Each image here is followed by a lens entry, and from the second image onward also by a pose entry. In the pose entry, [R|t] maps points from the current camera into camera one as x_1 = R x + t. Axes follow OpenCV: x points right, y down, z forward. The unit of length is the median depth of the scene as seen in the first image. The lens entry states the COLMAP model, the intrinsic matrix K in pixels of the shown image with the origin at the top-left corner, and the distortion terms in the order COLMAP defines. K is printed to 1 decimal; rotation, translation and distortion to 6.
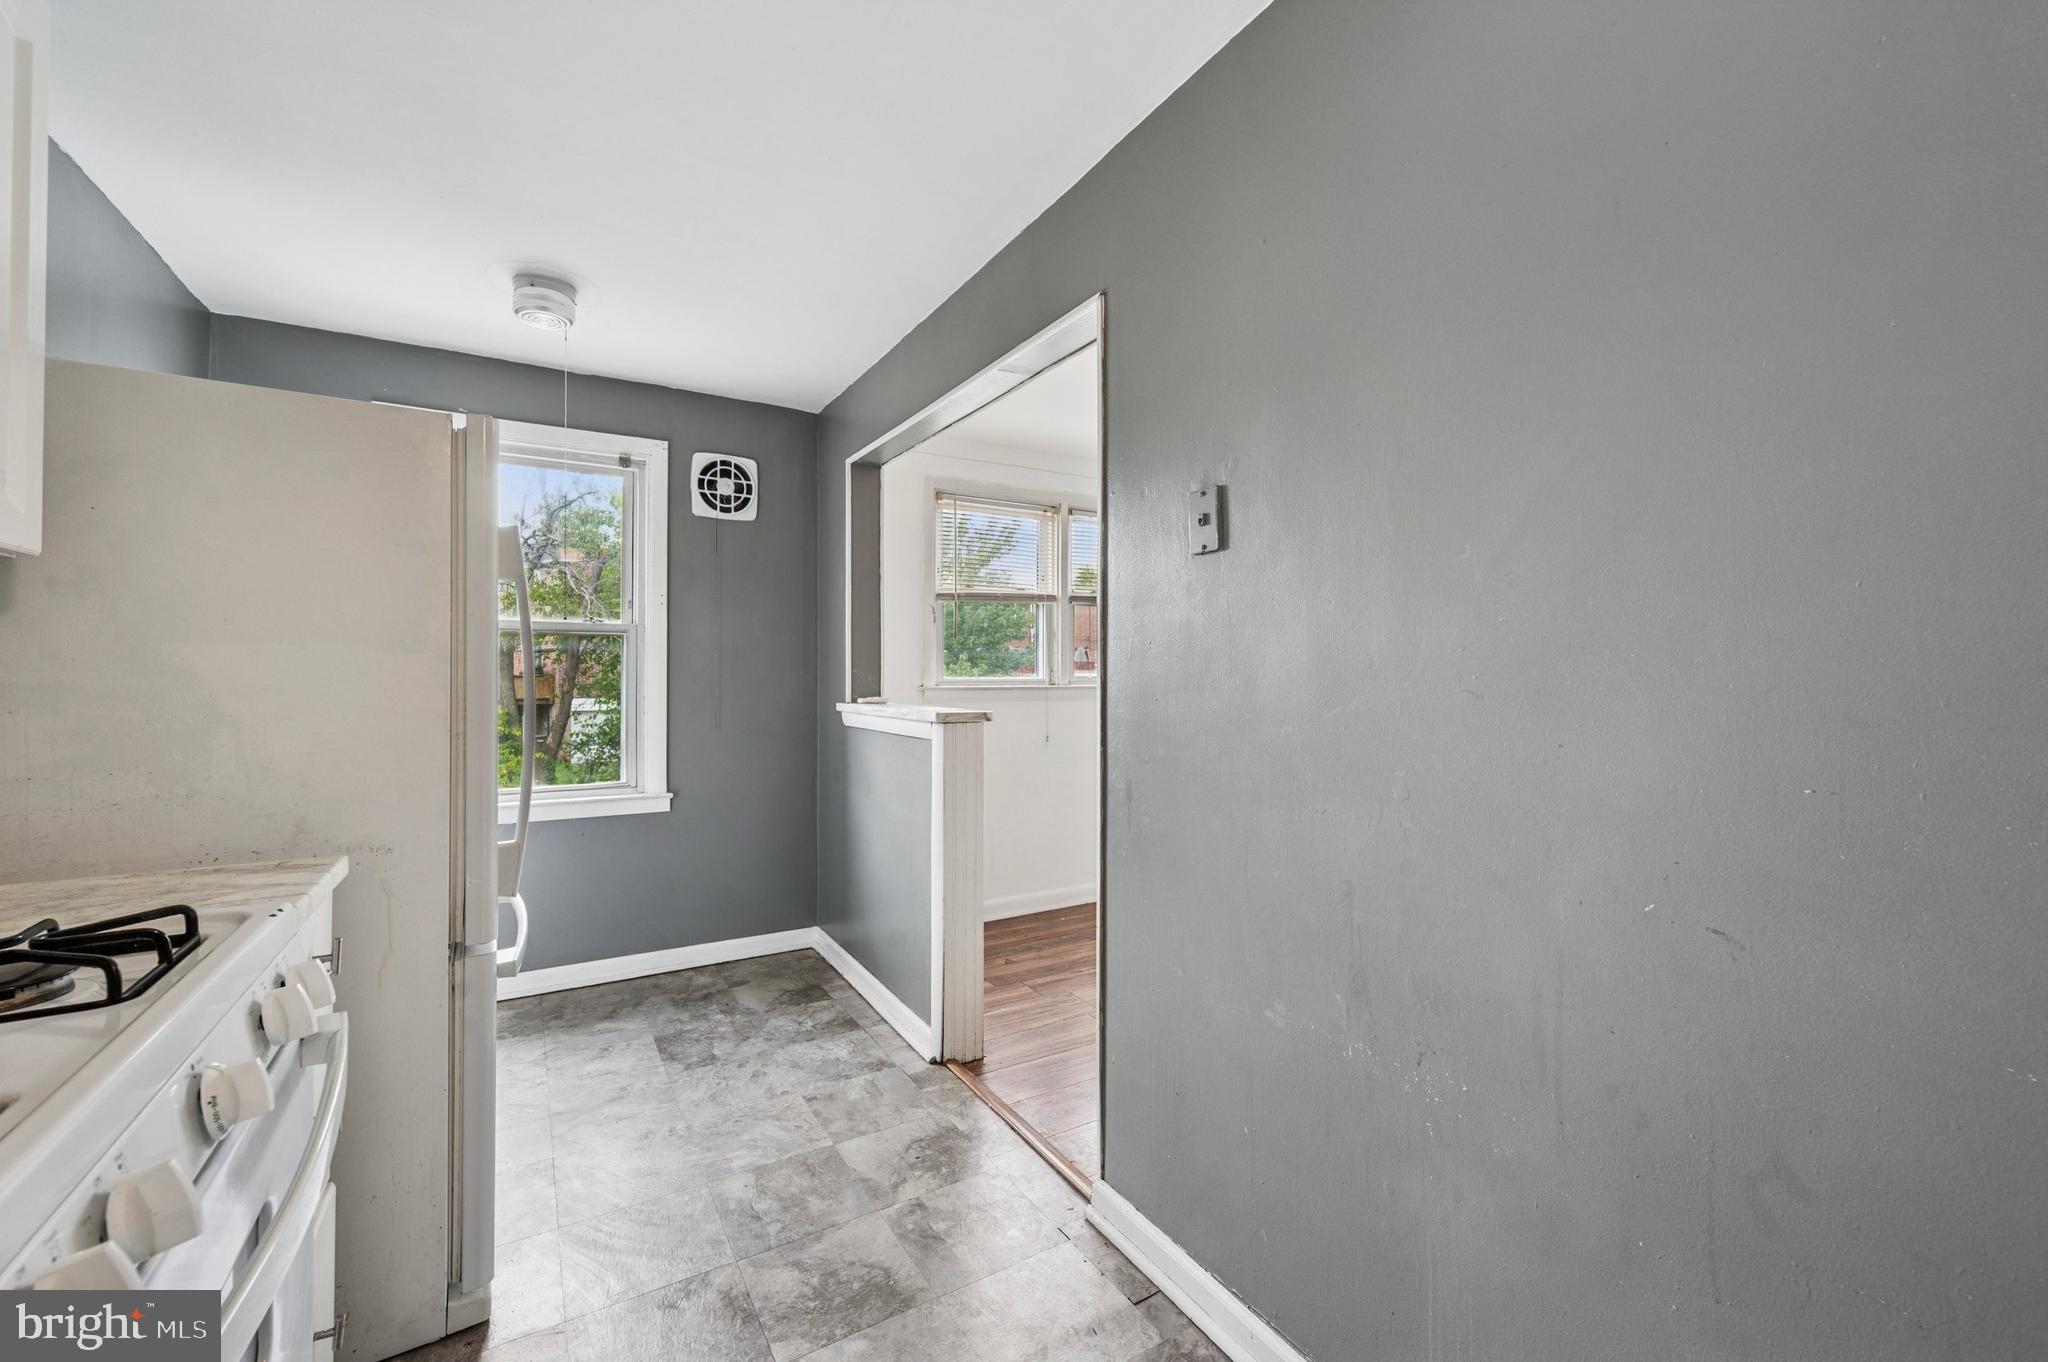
lens RADIAL K [[817.0, 0, 991.2], [0, 817.0, 668.4], [0, 0, 1]] dist [-0.002570, -0.000353]
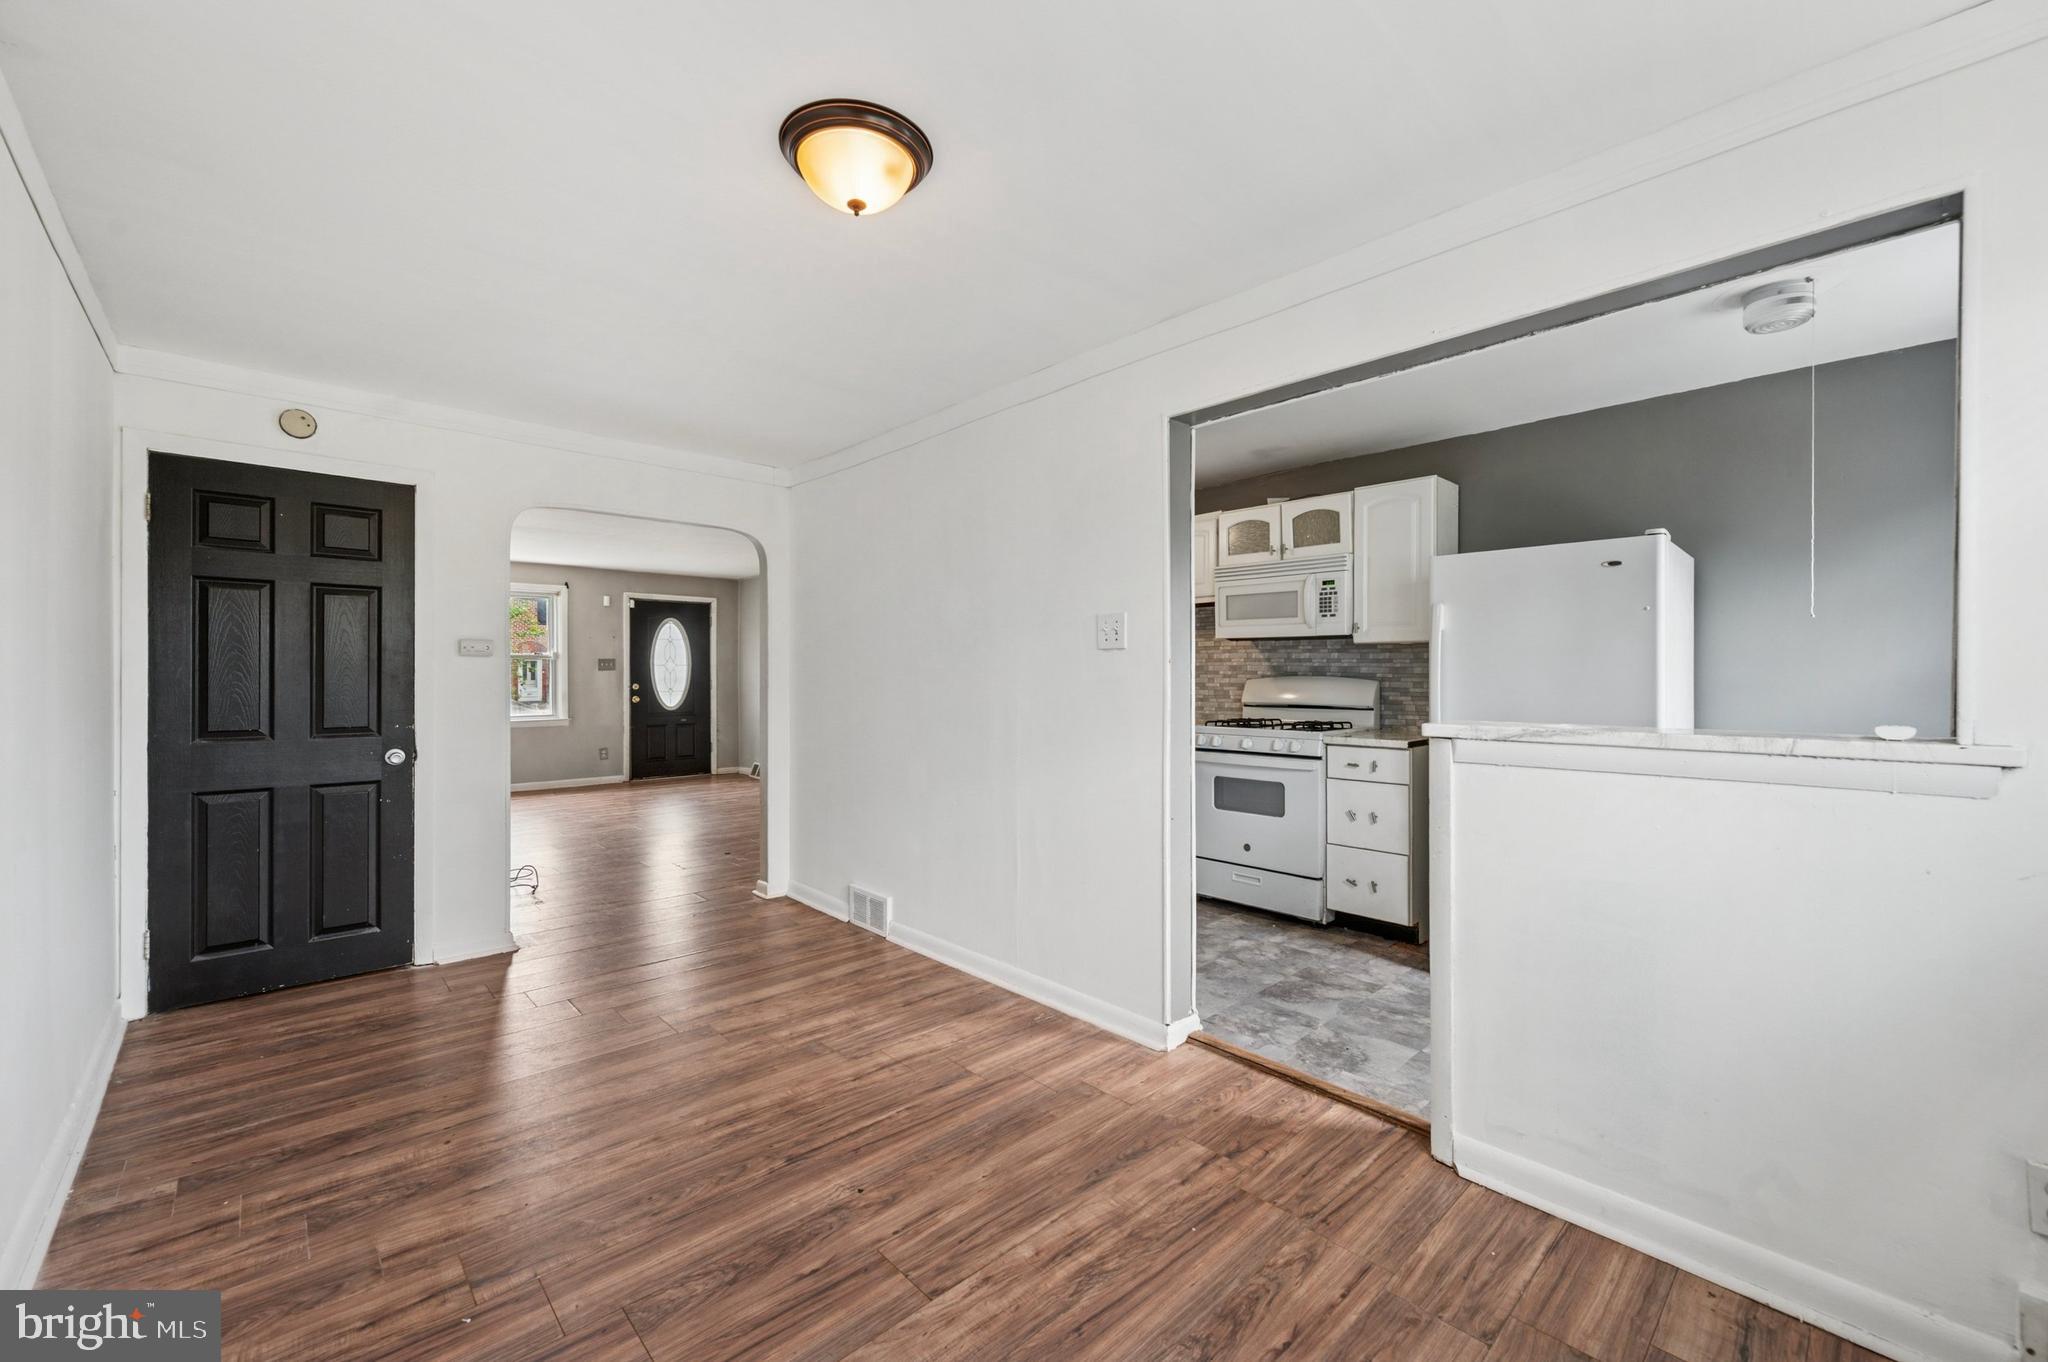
lens RADIAL K [[817.0, 0, 1021.0], [0, 817.0, 680.3], [0, 0, 1]] dist [-0.002570, -0.000353]
pose [[-0.969293, 0.002974, -0.245889, 0.479640], [0.002077, 0.999990, 0.003906, 0.004235], [0.245898, 0.003276, -0.969290, 1.397607]]
